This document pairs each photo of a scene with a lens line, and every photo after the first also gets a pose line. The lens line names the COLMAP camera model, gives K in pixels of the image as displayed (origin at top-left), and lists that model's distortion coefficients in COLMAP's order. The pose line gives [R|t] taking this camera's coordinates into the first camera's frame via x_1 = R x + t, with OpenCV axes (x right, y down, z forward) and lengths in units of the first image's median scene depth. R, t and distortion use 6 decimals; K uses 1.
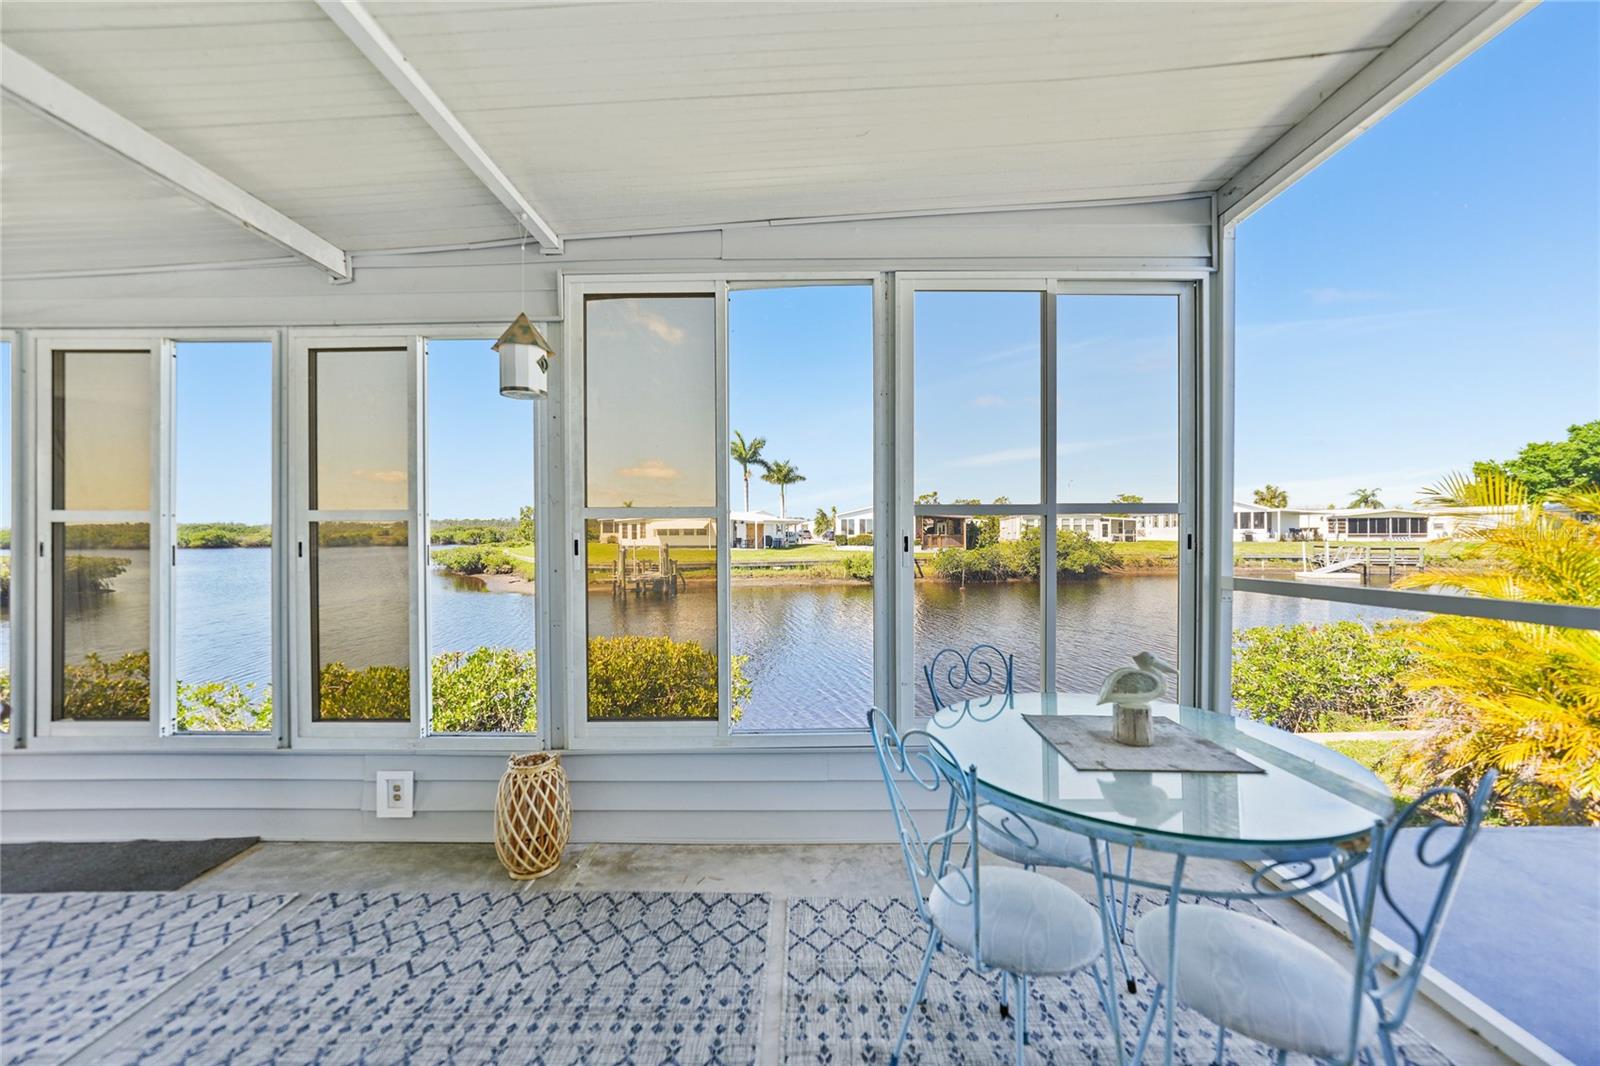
lens RADIAL K [[573.8, 0, 802.0], [0, 573.8, 531.7], [0, 0, 1]] dist [-0.020593, 0.006797]
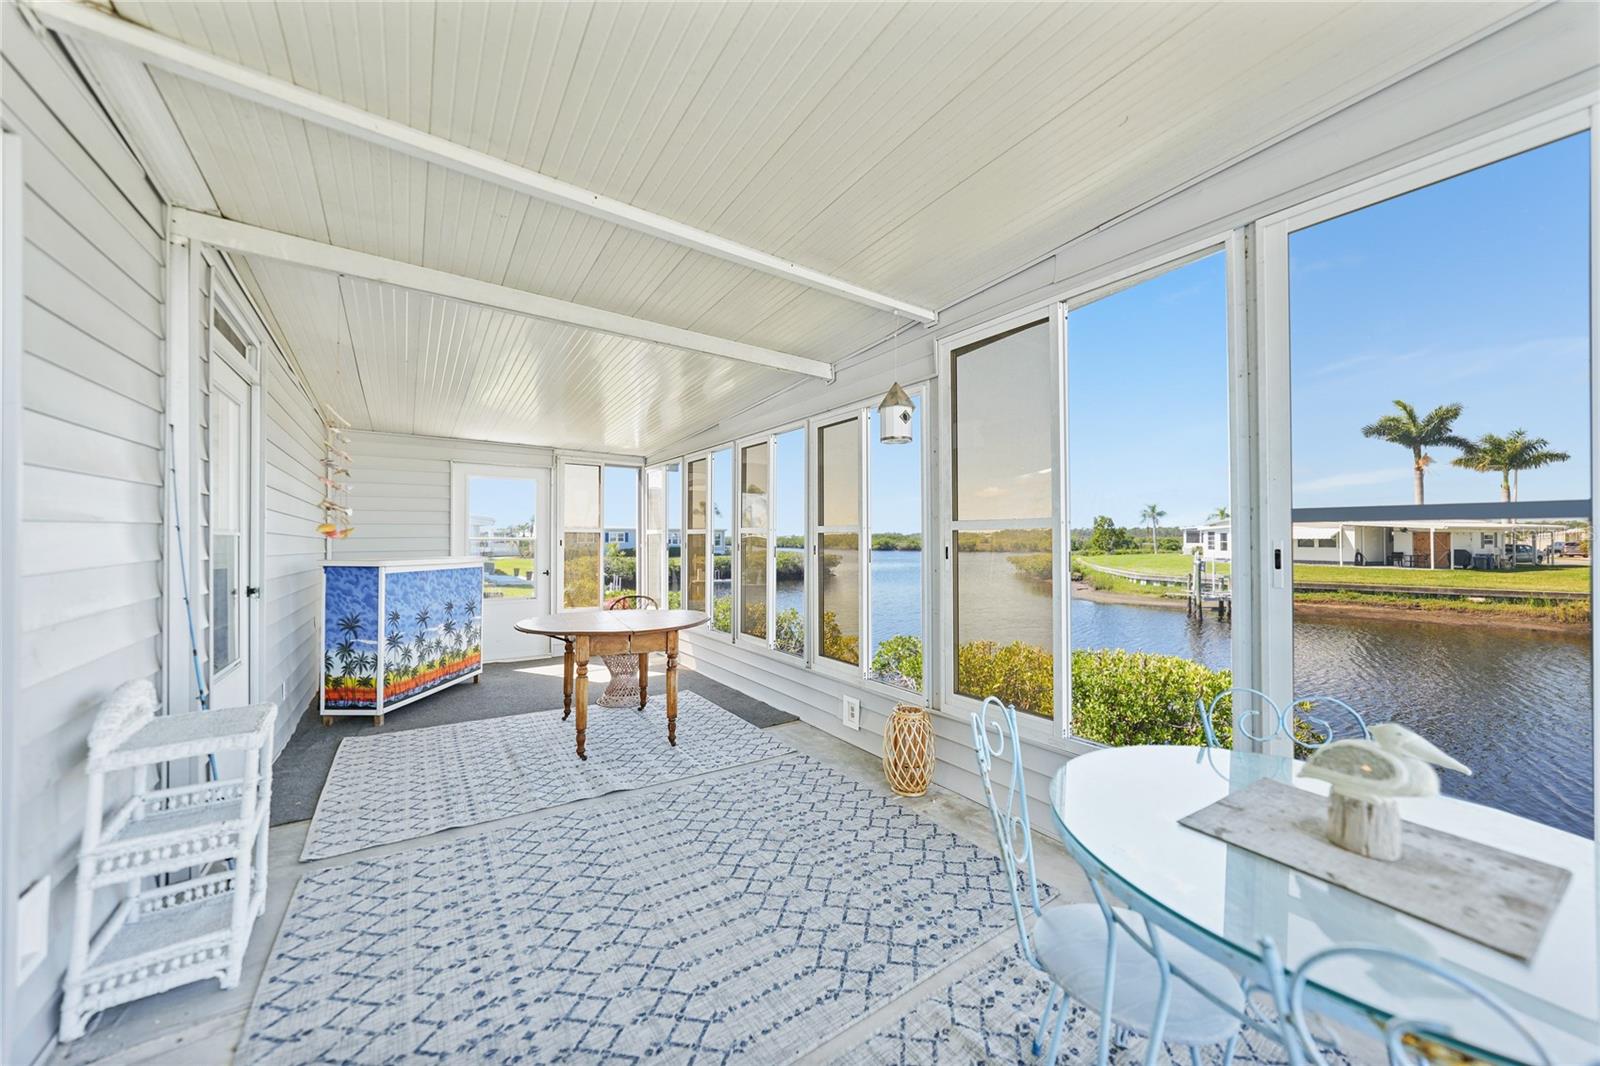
lens RADIAL K [[555.7, 0, 799.9], [0, 555.7, 537.9], [0, 0, 1]] dist [-0.020097, 0.005951]
pose [[0.576078, 0.003732, -0.817386, 0.022353], [-0.008053, 0.999967, -0.001110, -0.000074], [0.817355, 0.007222, 0.576089, 0.001618]]
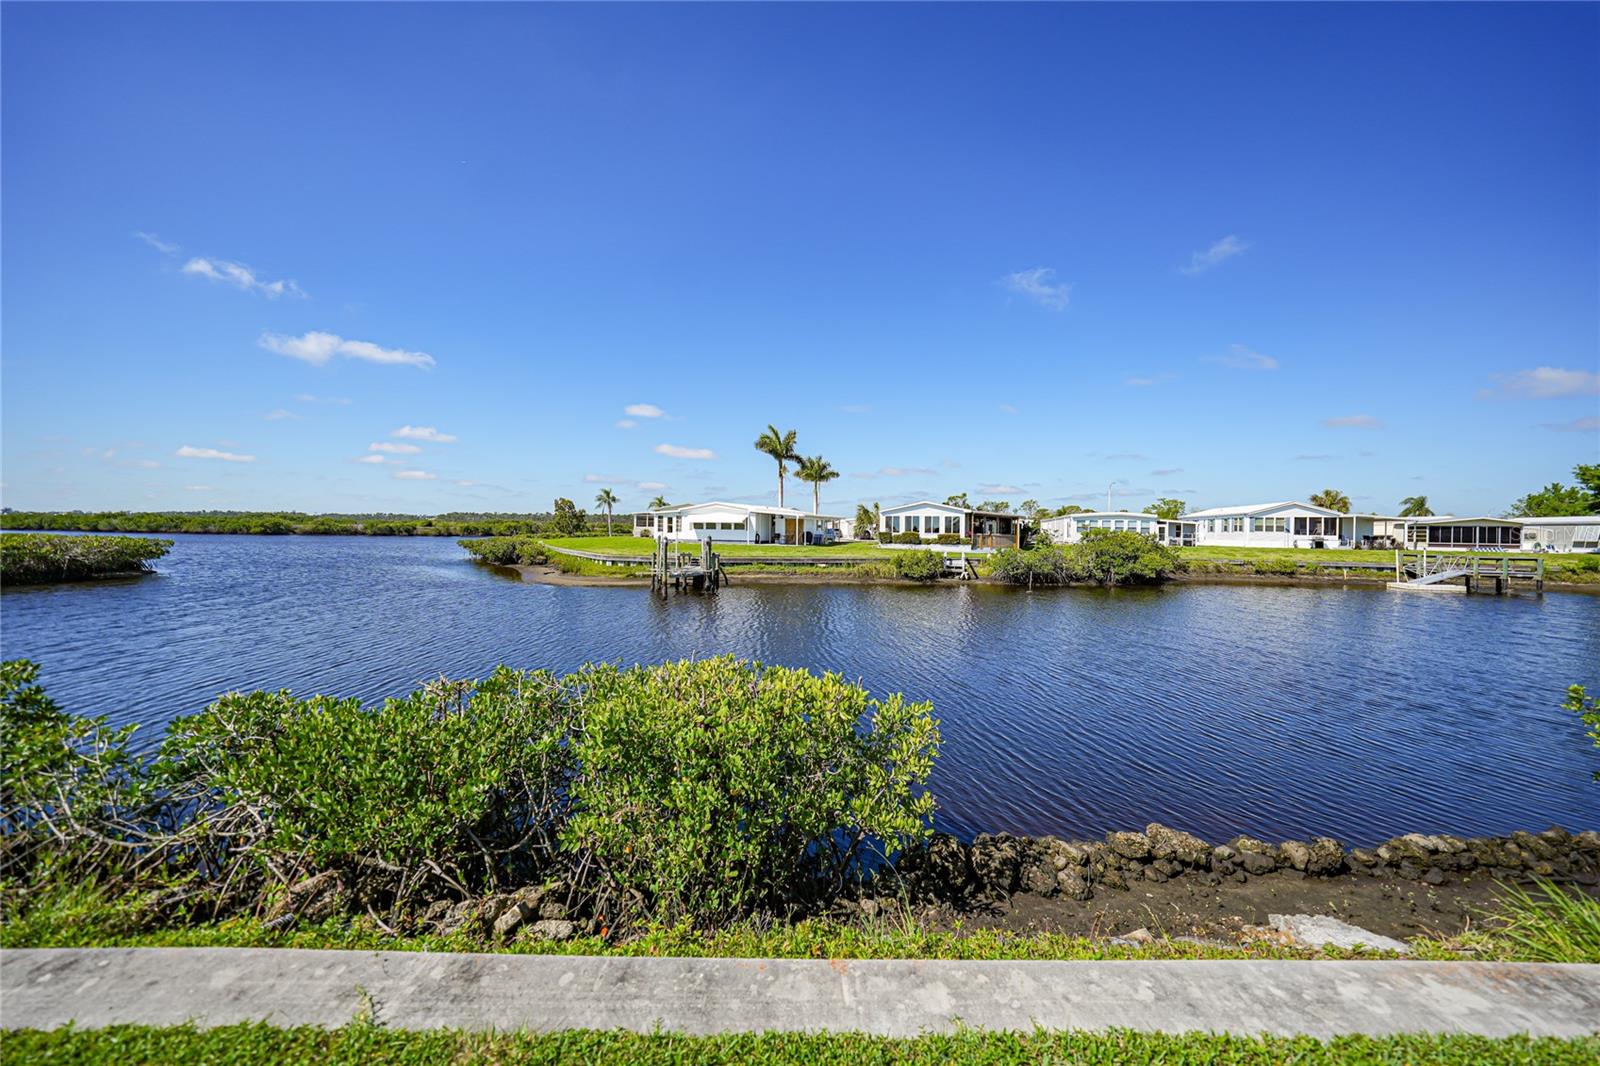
lens RADIAL K [[555.7, 0, 799.9], [0, 555.7, 537.9], [0, 0, 1]] dist [-0.020097, 0.005951]
pose [[0.998935, 0.021087, -0.041044, -0.043742], [-0.020577, 0.999706, 0.012806, 0.007489], [0.041302, -0.011948, 0.999075, 0.085504]]
